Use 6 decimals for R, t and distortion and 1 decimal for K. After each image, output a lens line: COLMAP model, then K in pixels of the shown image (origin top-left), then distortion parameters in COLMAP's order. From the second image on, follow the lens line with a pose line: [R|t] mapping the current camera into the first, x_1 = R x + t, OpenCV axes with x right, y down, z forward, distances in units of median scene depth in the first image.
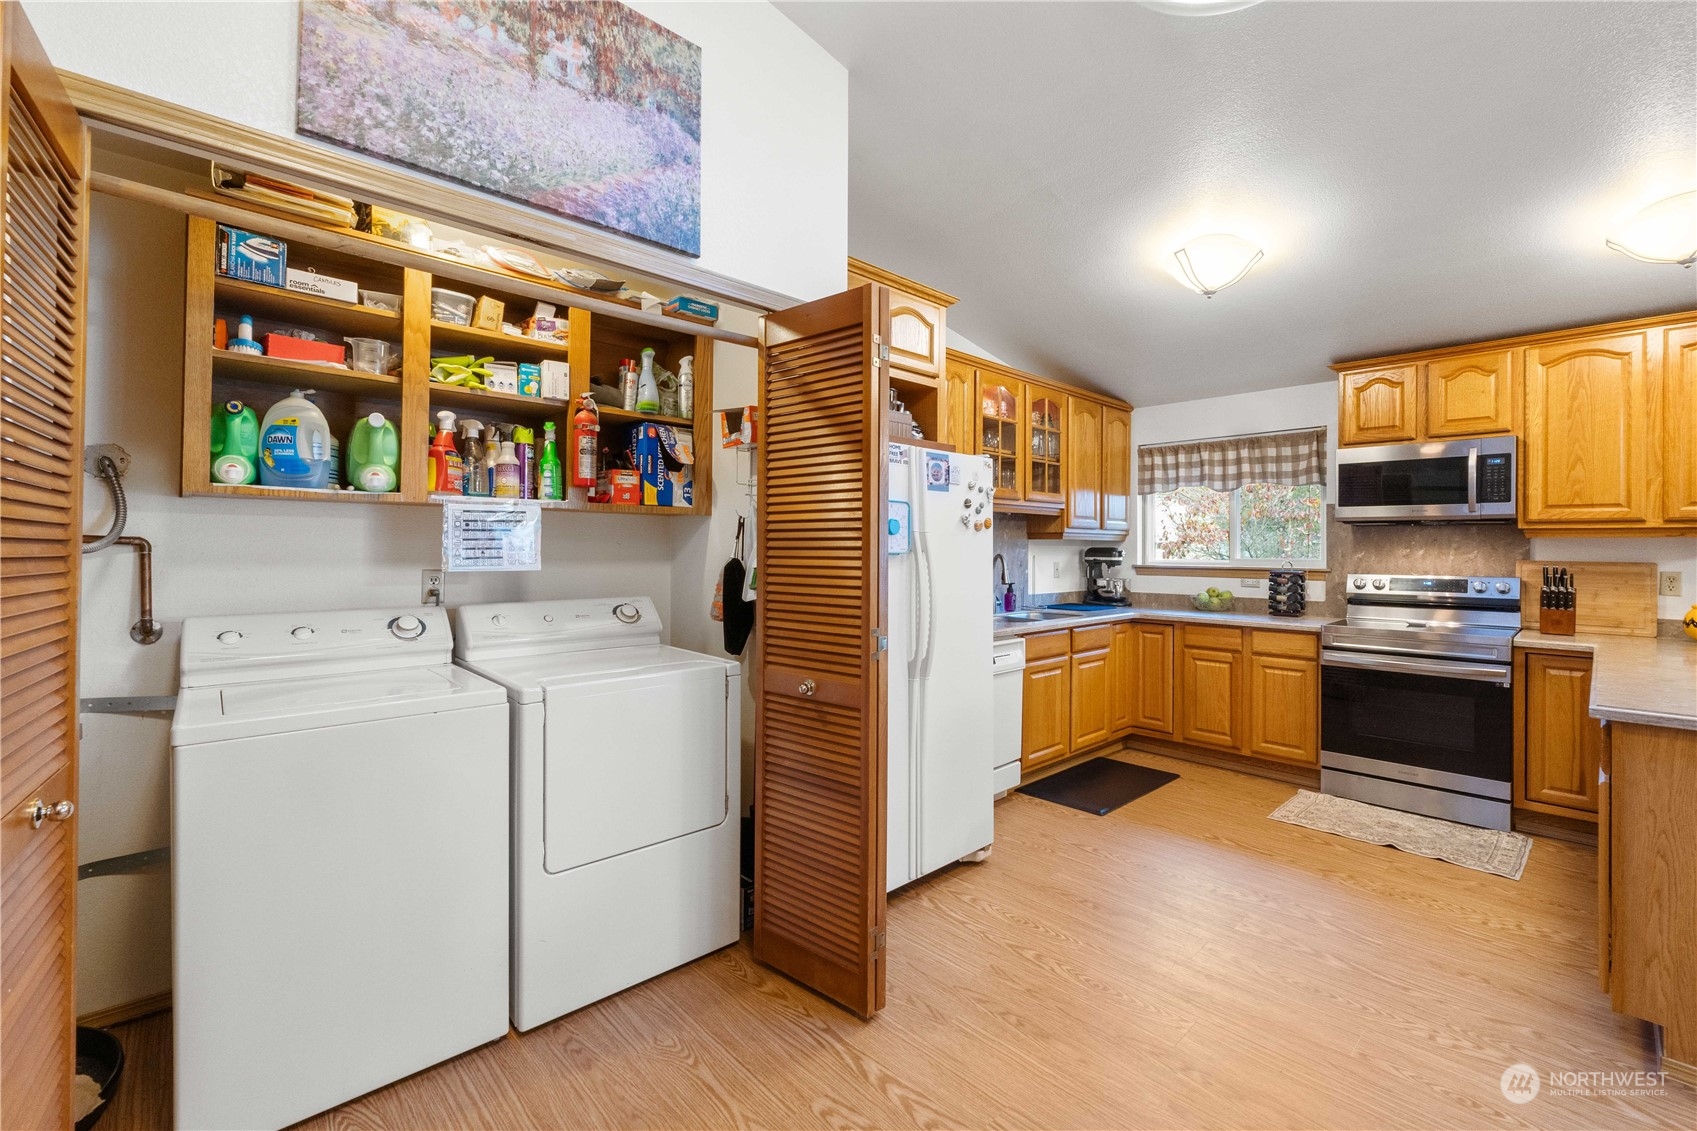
lens RADIAL K [[720.5, 0, 852.5], [0, 720.5, 544.5], [0, 0, 1]] dist [-0.003194, -0.000630]
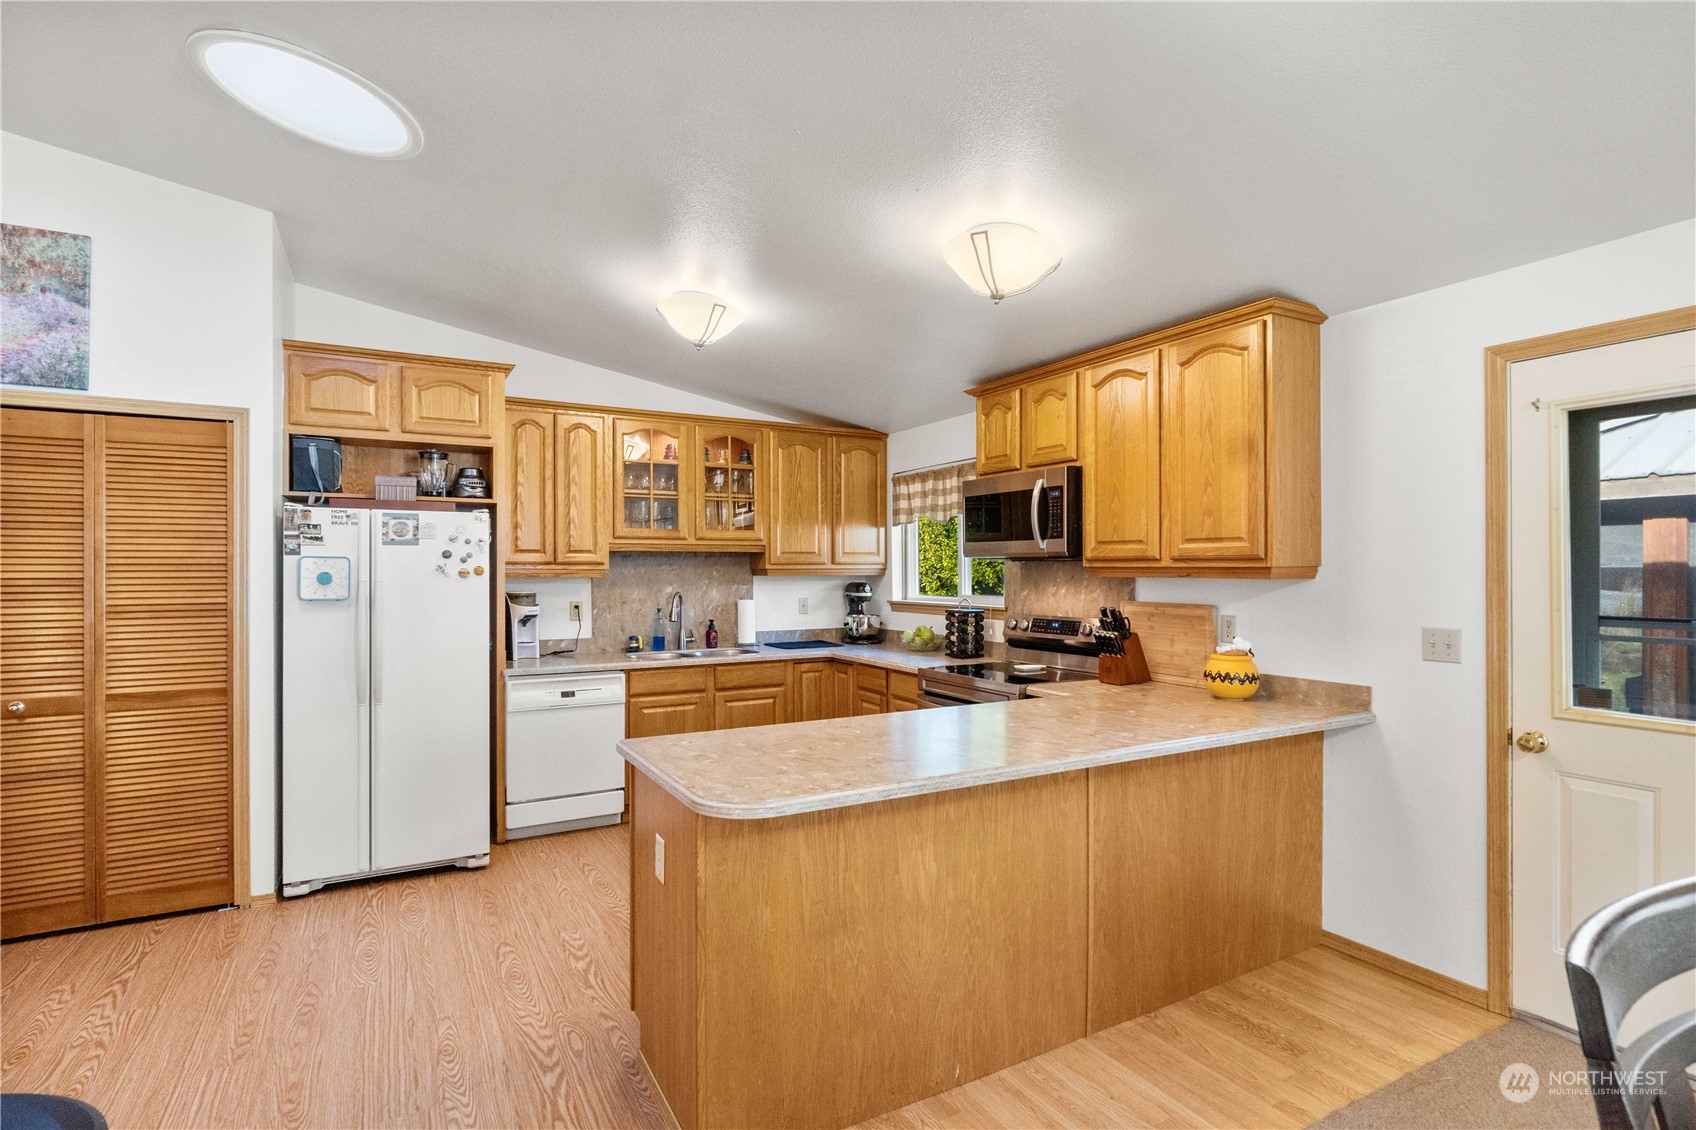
lens RADIAL K [[828.7, 0, 840.7], [0, 828.7, 571.9], [0, 0, 1]] dist [-0.000904, -0.000159]
pose [[0.966868, -0.007682, -0.255162, 0.841270], [0.009873, 0.999925, 0.007307, -0.024744], [0.255087, -0.009585, 0.966871, -0.090332]]
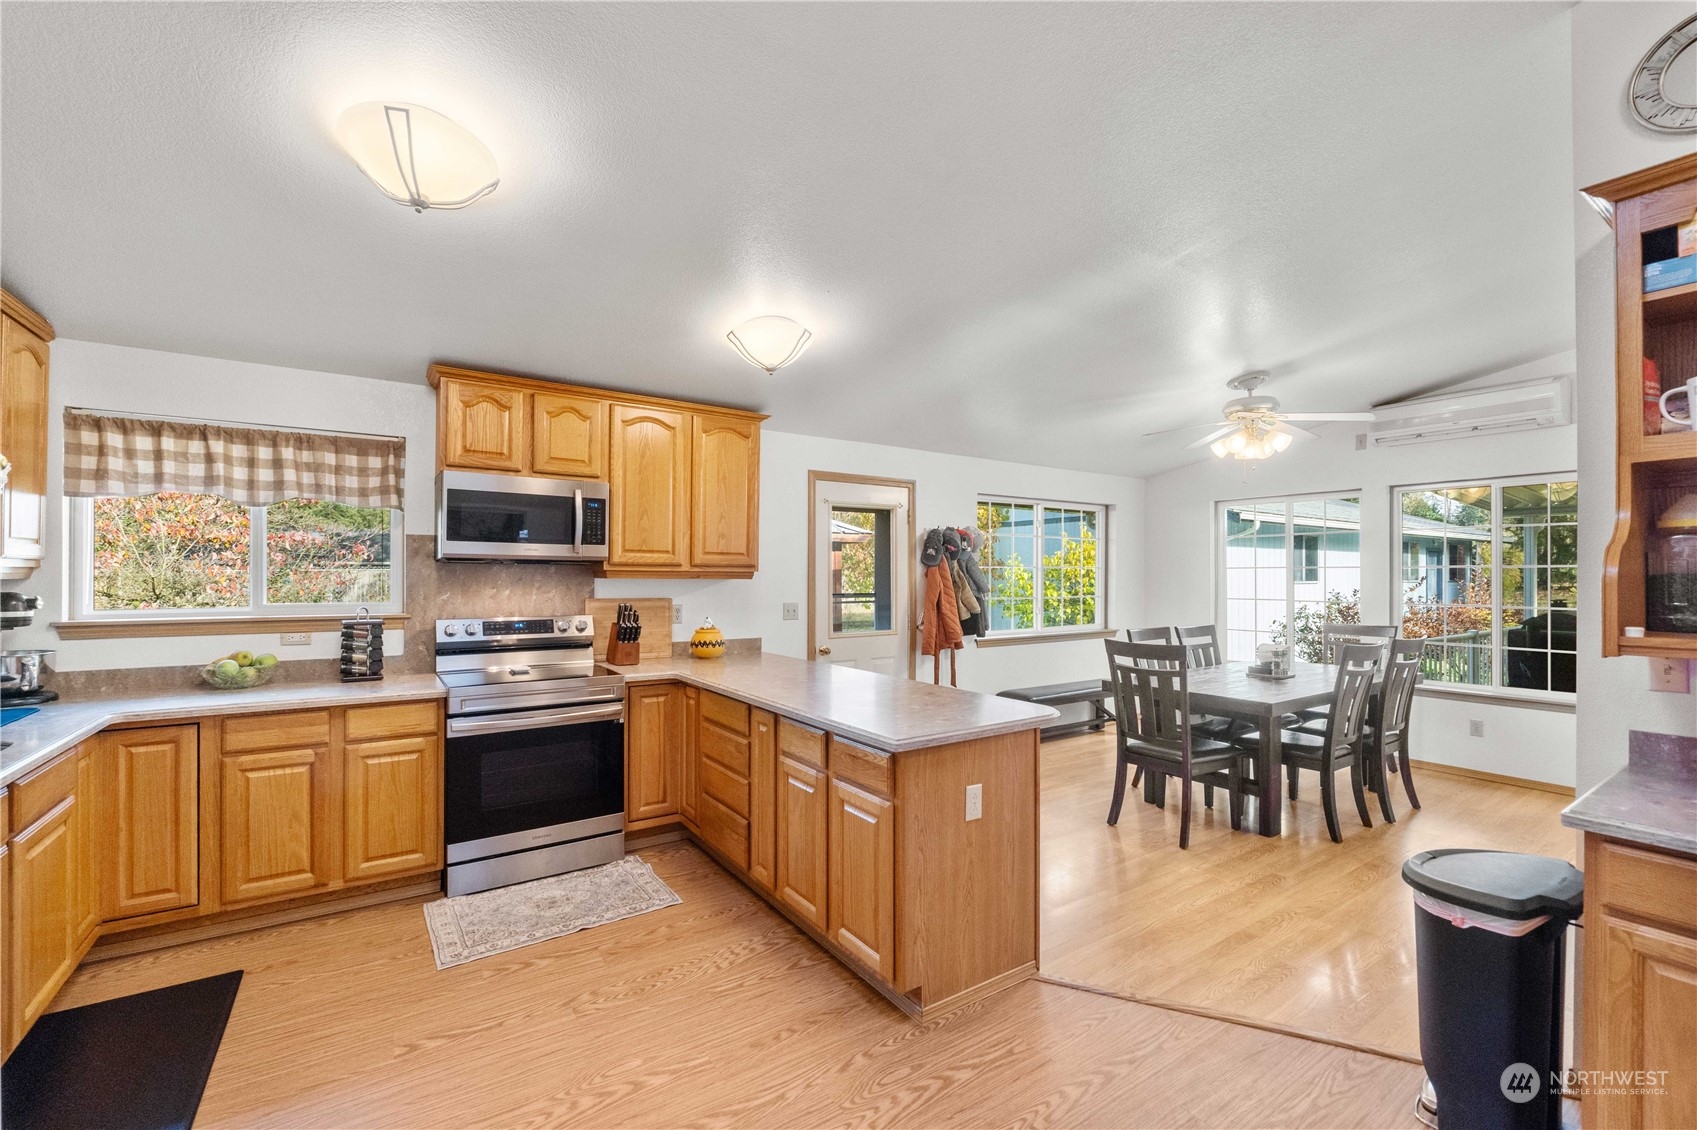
lens RADIAL K [[711.7, 0, 847.5], [0, 711.7, 571.7], [0, 0, 1]] dist [-0.002708, -0.003572]
pose [[0.166341, -0.002002, 0.986066, -0.053114], [-0.009502, 0.999948, 0.003633, -0.025344], [-0.986023, -0.009974, 0.166313, 0.437037]]
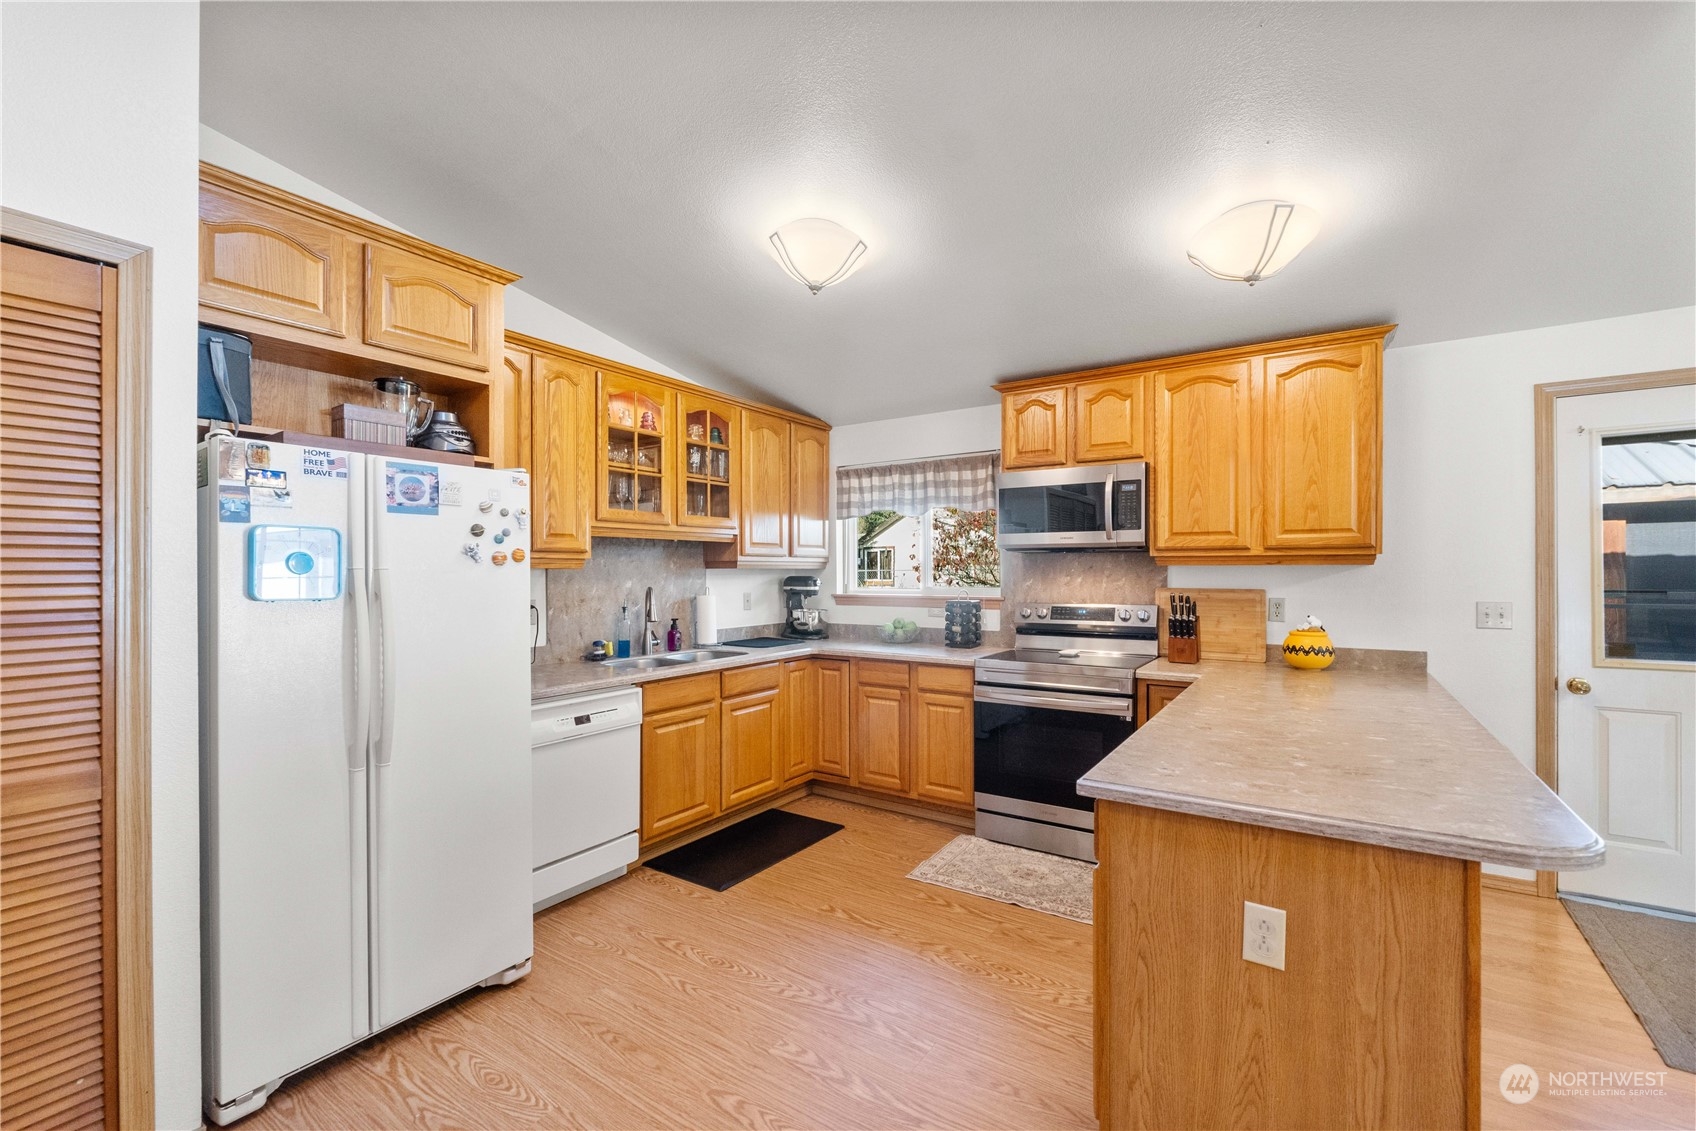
lens RADIAL K [[711.3, 0, 847.0], [0, 711.3, 572.2], [0, 0, 1]] dist [-0.002708, -0.003572]
pose [[0.977224, -0.009994, 0.211976, 0.294331], [0.008370, 0.999928, 0.008557, -0.011485], [-0.212047, -0.006588, 0.977237, 0.126601]]
